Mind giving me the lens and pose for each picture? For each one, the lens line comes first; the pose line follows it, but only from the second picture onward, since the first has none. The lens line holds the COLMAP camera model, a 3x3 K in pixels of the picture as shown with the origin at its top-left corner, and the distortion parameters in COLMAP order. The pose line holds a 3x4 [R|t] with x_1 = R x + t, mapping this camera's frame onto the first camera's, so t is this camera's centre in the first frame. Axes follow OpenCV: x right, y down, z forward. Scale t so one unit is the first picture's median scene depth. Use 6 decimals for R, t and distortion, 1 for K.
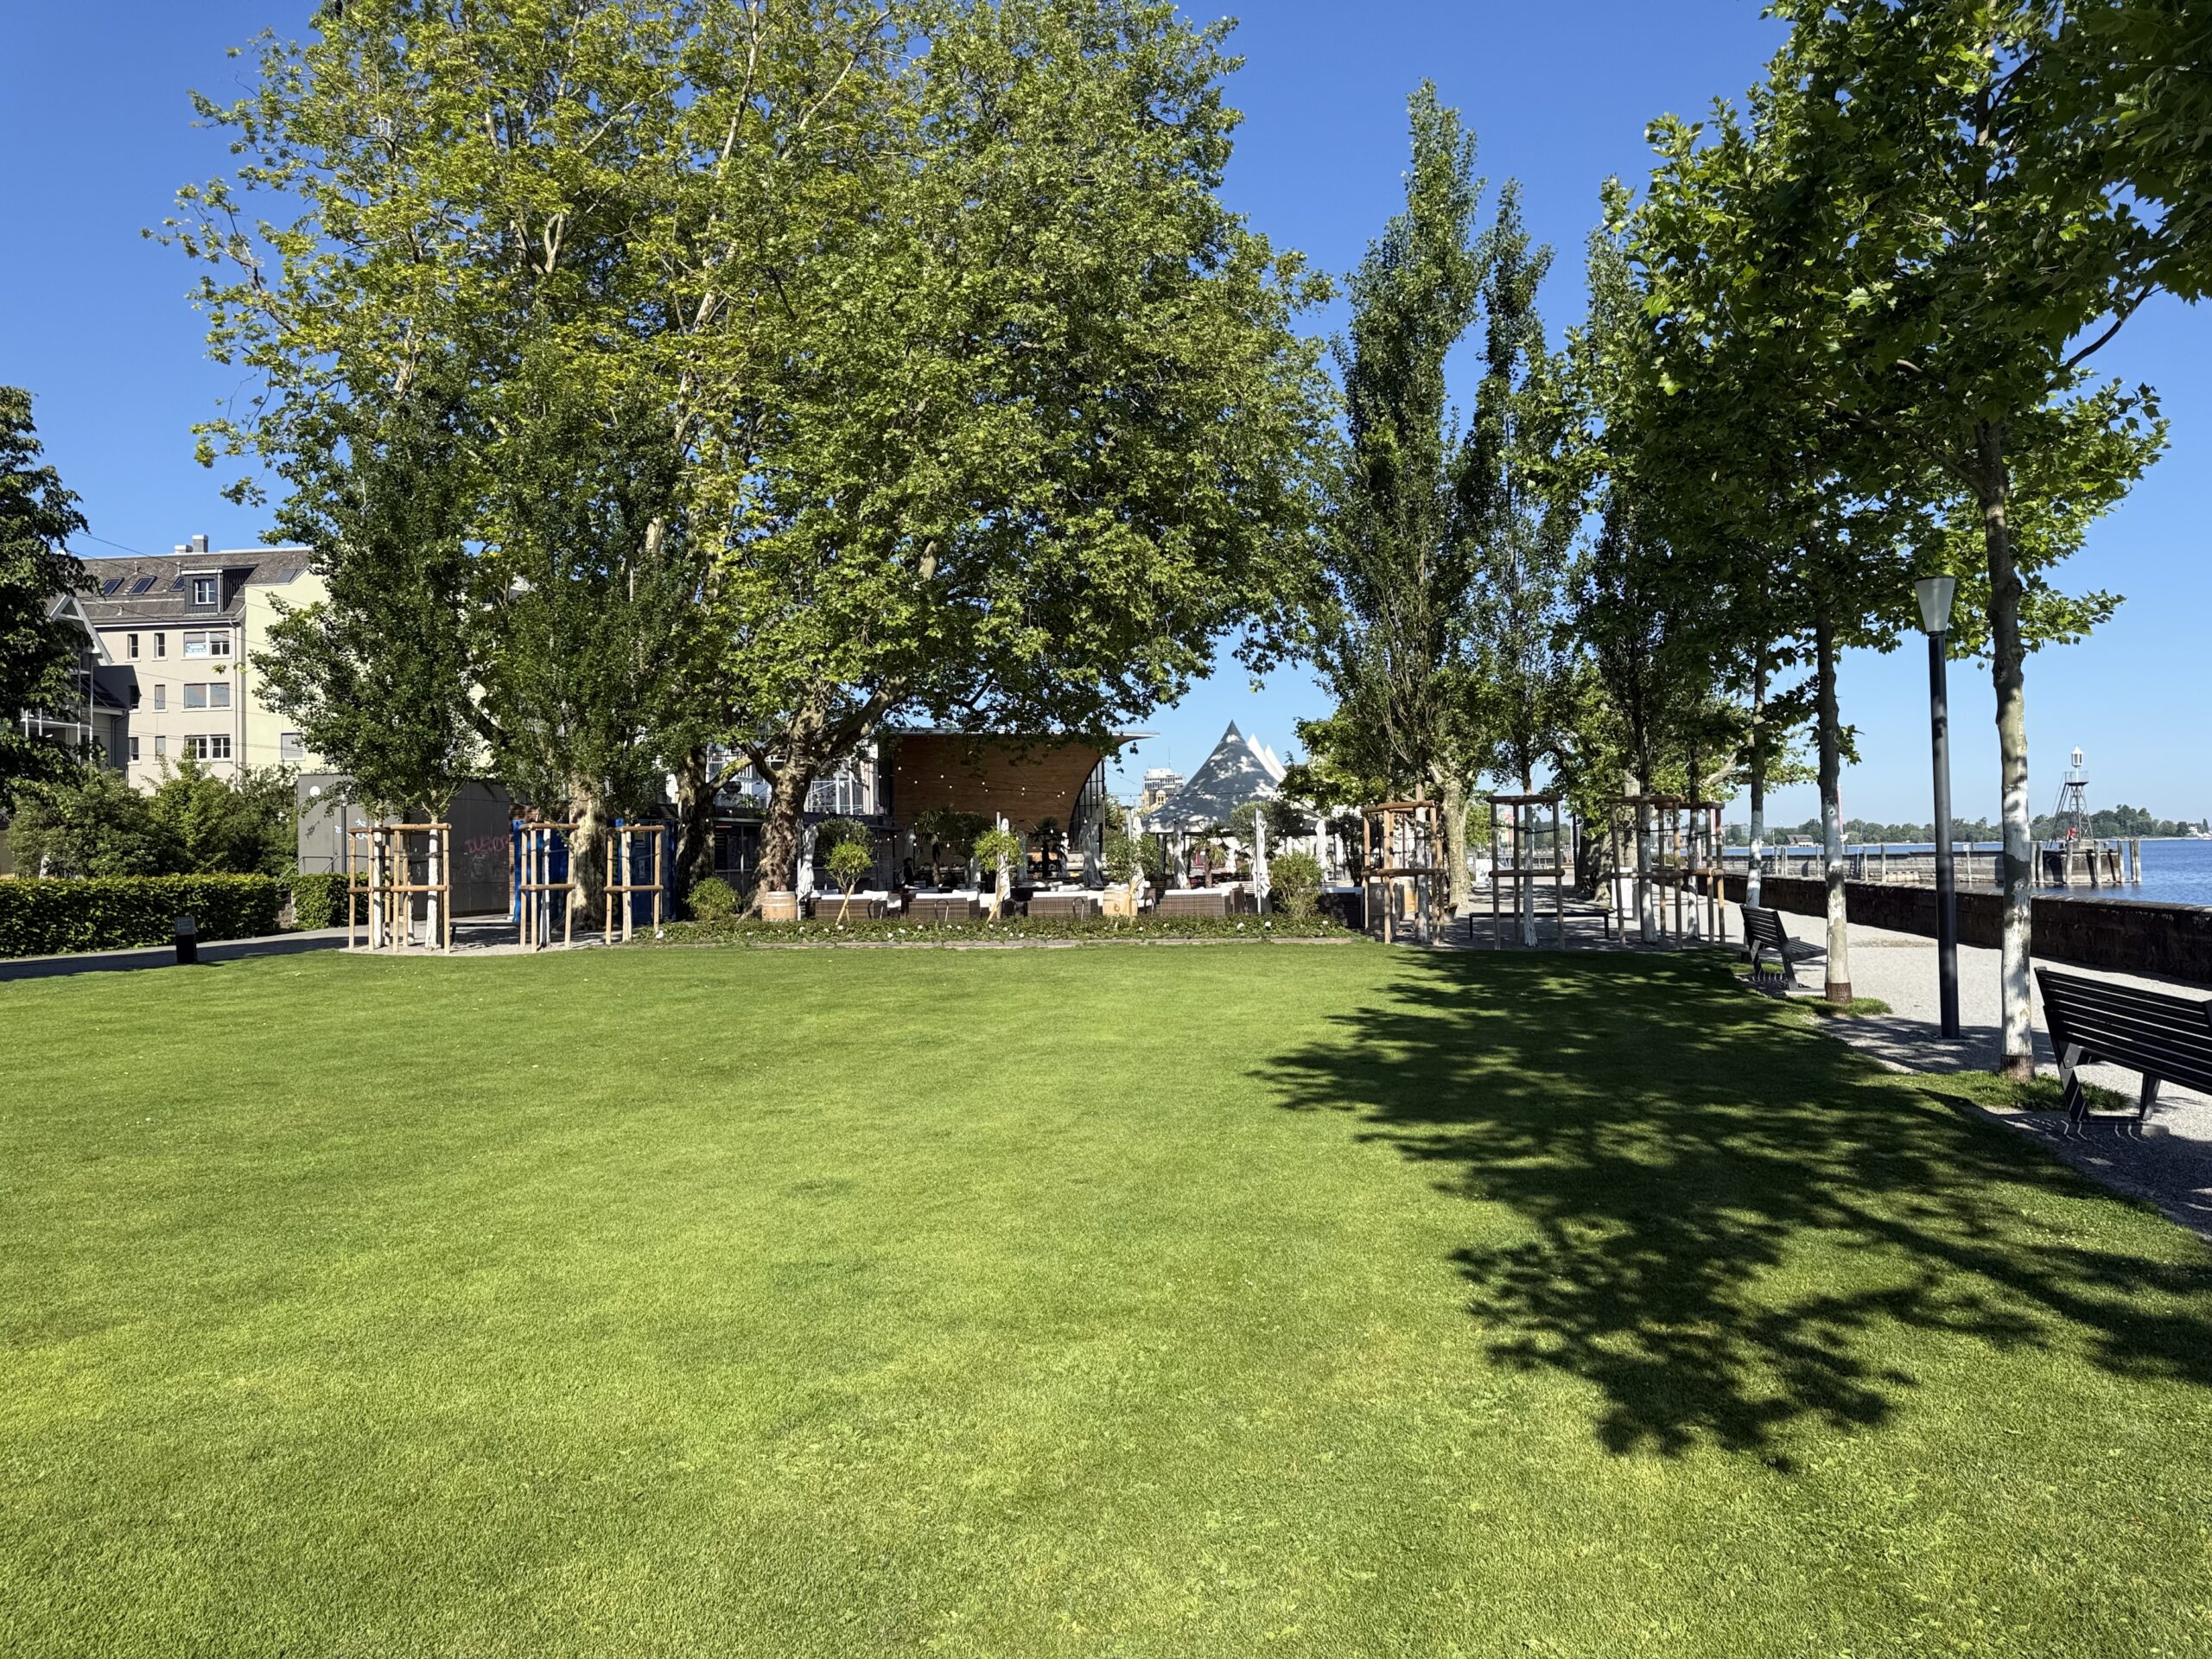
lens RADIAL K [[1536.0, 0, 1107.6], [0, 1536.0, 831.7], [0, 0, 1]] dist [0.007956, -0.055156]
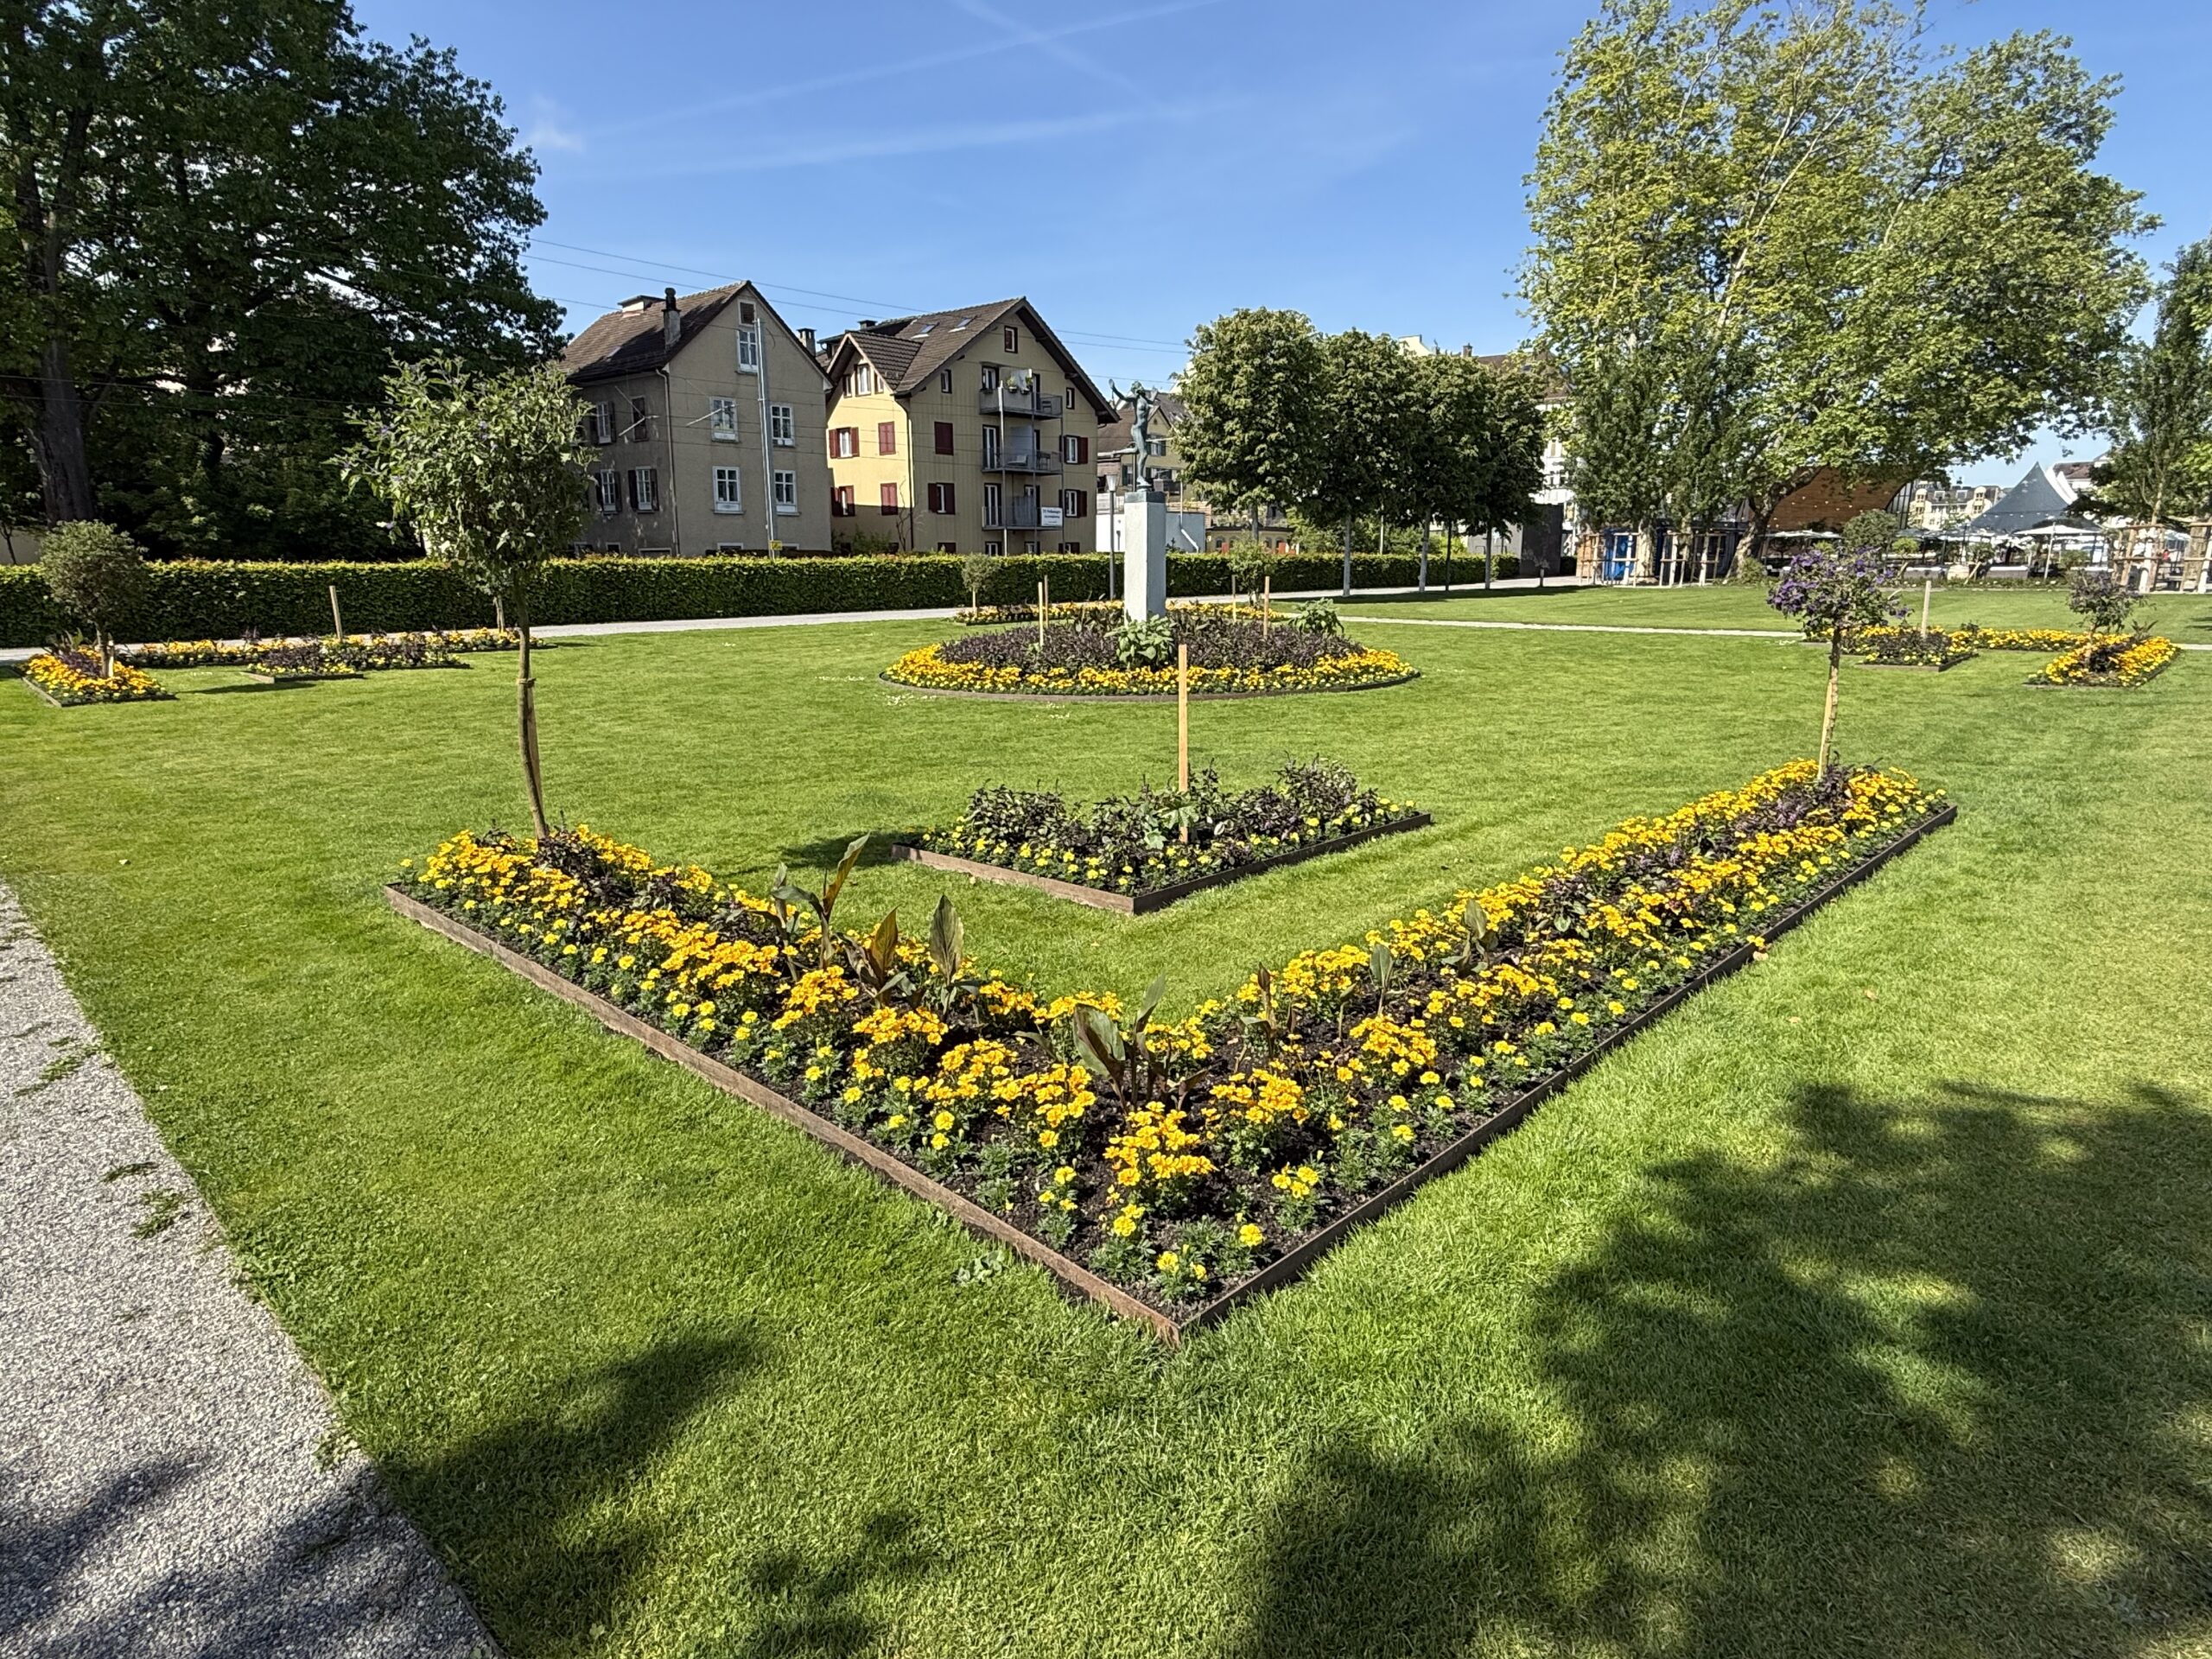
lens RADIAL K [[1224.8, 0, 1102.1], [0, 1224.8, 828.4], [0, 0, 1]] dist [0.006425, 0.001839]
pose [[0.871765, 0.112729, -0.476778, -0.142337], [0.006296, 0.970510, 0.240979, -0.019375], [0.489883, -0.213078, 0.845347, -0.825708]]
